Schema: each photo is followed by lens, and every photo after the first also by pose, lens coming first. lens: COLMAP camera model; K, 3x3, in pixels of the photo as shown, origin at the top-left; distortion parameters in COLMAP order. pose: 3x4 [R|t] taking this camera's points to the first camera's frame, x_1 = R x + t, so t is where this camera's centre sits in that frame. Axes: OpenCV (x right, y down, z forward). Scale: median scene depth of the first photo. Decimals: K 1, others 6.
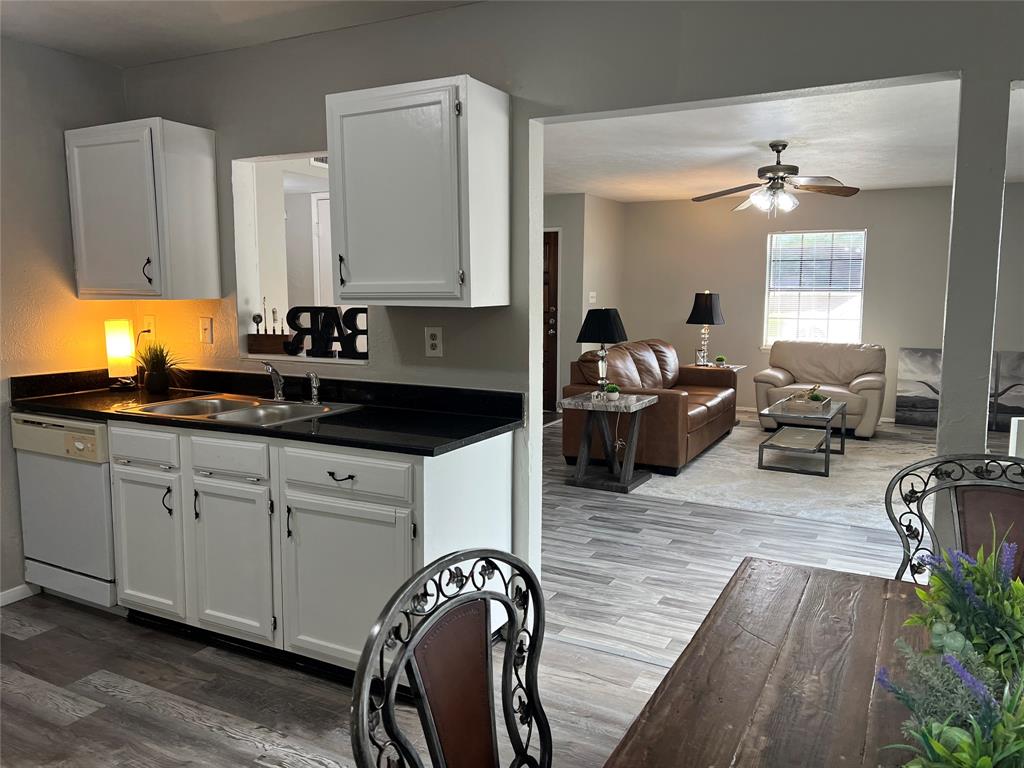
lens RADIAL K [[763.5, 0, 519.2], [0, 763.5, 383.8], [0, 0, 1]] dist [0.053052, -0.066710]
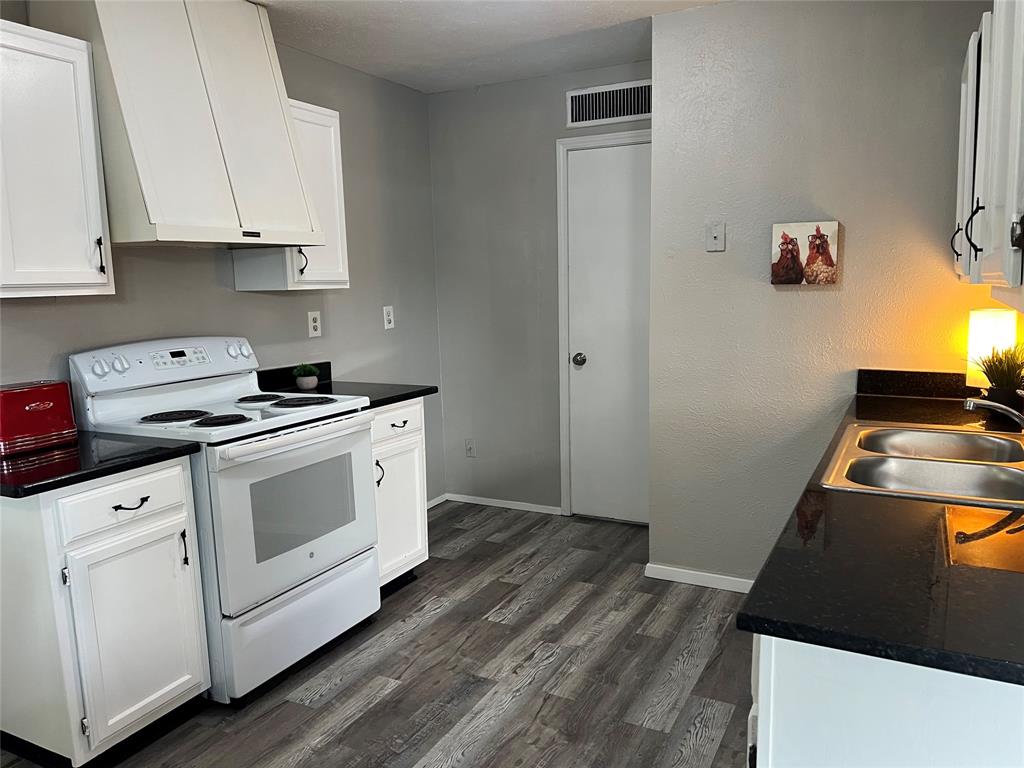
lens RADIAL K [[763.5, 0, 519.2], [0, 763.5, 383.8], [0, 0, 1]] dist [0.053052, -0.066710]
pose [[0.006819, 0.135981, -0.990688, 0.246437], [-0.104766, 0.985356, 0.134528, -0.074217], [0.994474, 0.102873, 0.020965, 0.614647]]
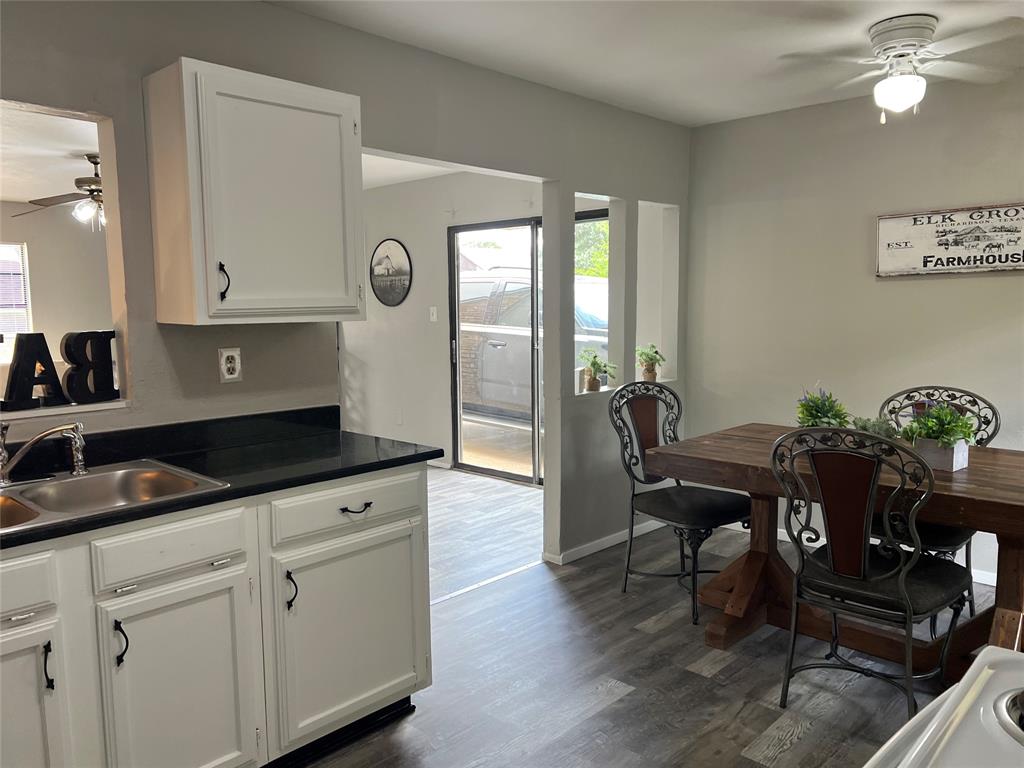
lens RADIAL K [[767.6, 0, 507.8], [0, 767.6, 381.7], [0, 0, 1]] dist [0.023745, -0.011757]
pose [[0.281179, -0.105807, 0.953805, -0.824044], [0.127962, 0.989162, 0.072007, -0.056861], [-0.951086, 0.101804, 0.291671, 0.430372]]
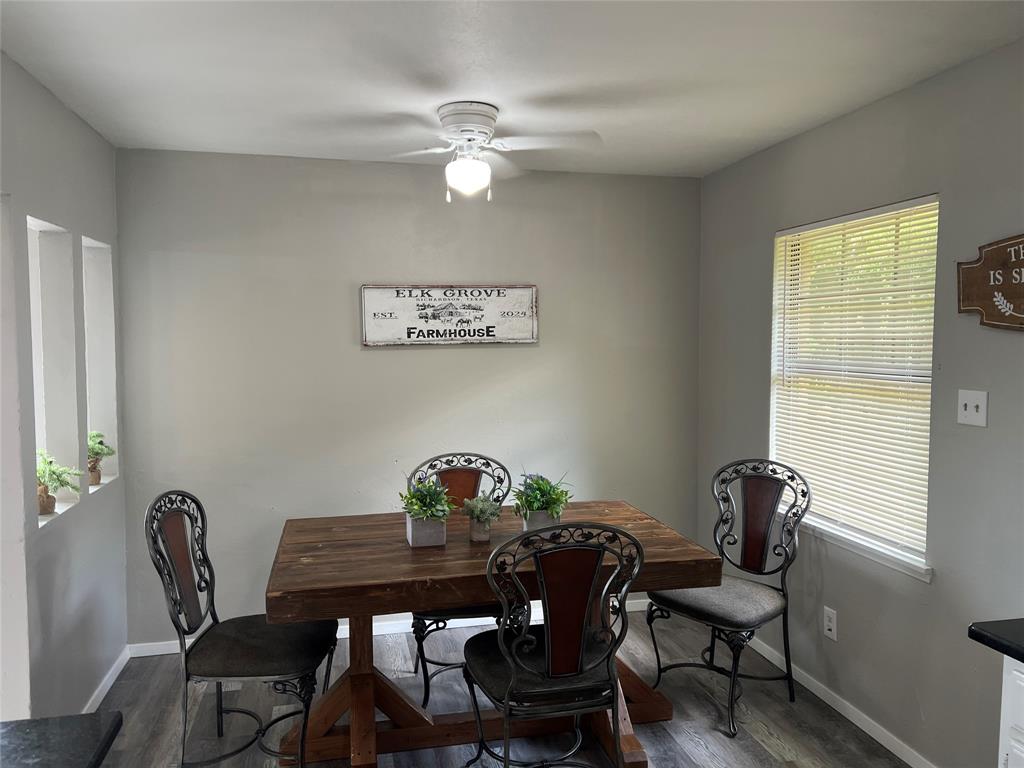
lens RADIAL K [[751.9, 0, 513.0], [0, 751.9, 382.0], [0, 0, 1]] dist [0.041922, -0.003074]
pose [[-0.652993, -0.046414, 0.755940, -0.517274], [0.092570, 0.985745, 0.140488, -0.147925], [-0.751685, 0.161715, -0.639389, 0.806281]]
